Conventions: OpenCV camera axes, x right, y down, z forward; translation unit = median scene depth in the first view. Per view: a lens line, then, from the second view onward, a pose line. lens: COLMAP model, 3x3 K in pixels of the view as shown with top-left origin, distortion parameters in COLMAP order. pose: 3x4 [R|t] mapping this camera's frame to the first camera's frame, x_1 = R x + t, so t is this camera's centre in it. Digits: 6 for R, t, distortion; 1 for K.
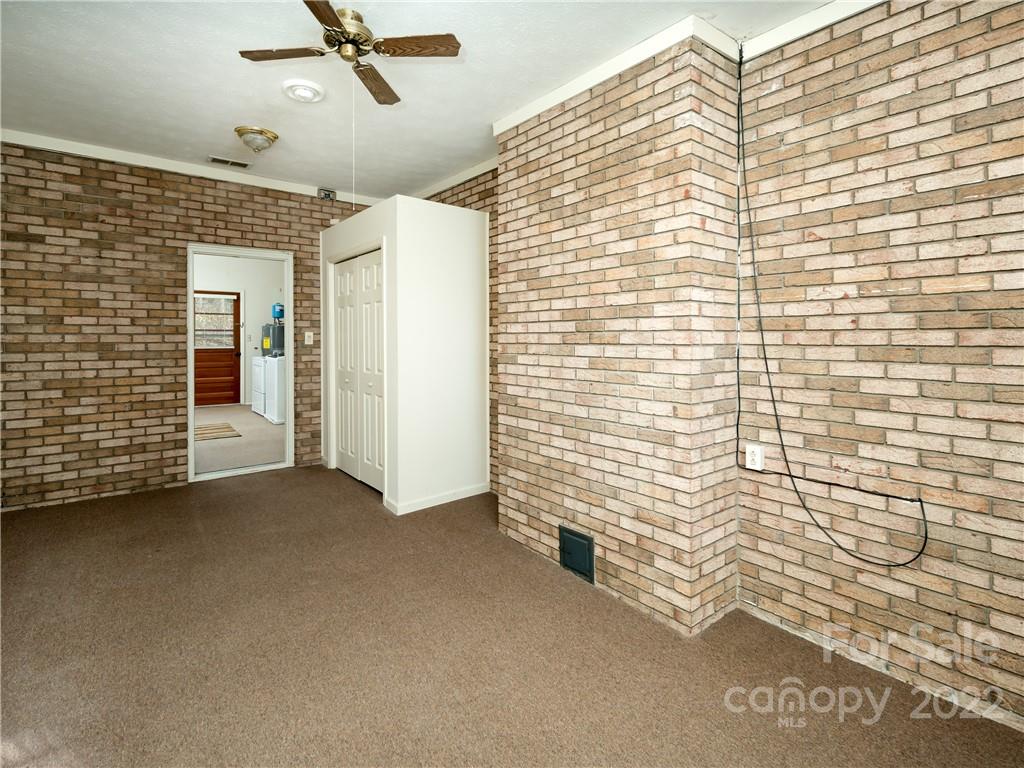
lens RADIAL K [[505.3, 0, 509.3], [0, 505.3, 381.2], [0, 0, 1]] dist [0.004182, -0.000406]
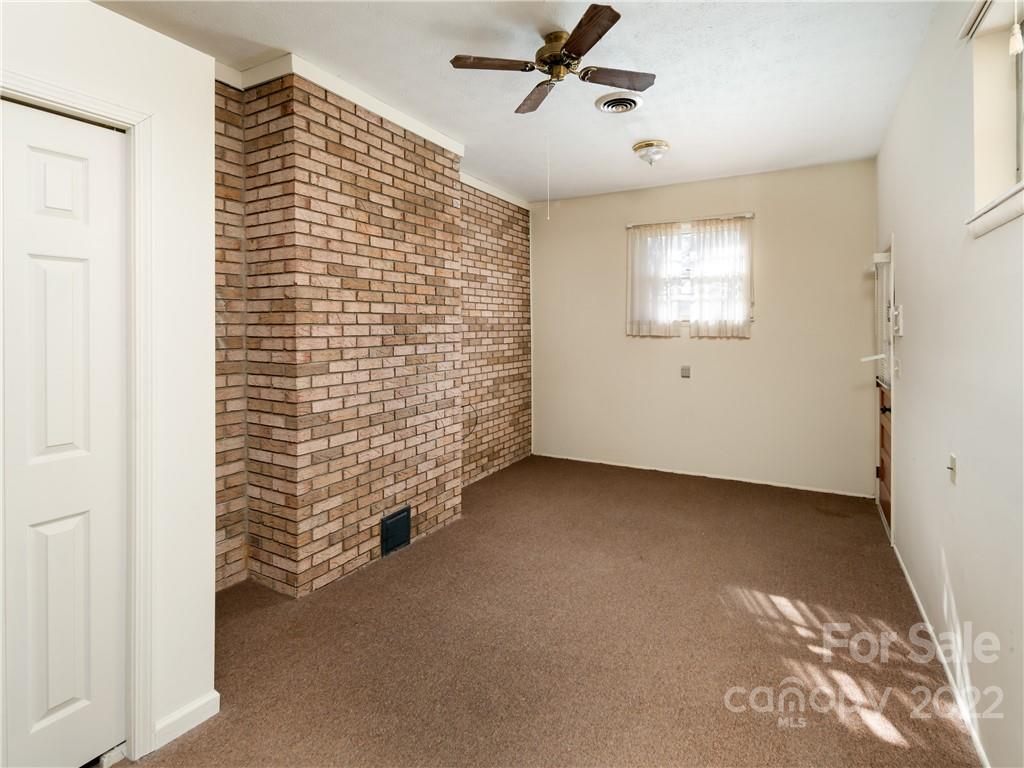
lens RADIAL K [[505.3, 0, 509.7], [0, 505.3, 385.9], [0, 0, 1]] dist [0.004182, -0.000406]
pose [[-0.367429, -0.110797, 0.923428, -0.994058], [0.081629, 0.985205, 0.150690, -0.131296], [-0.926462, 0.130746, -0.352949, 1.156415]]
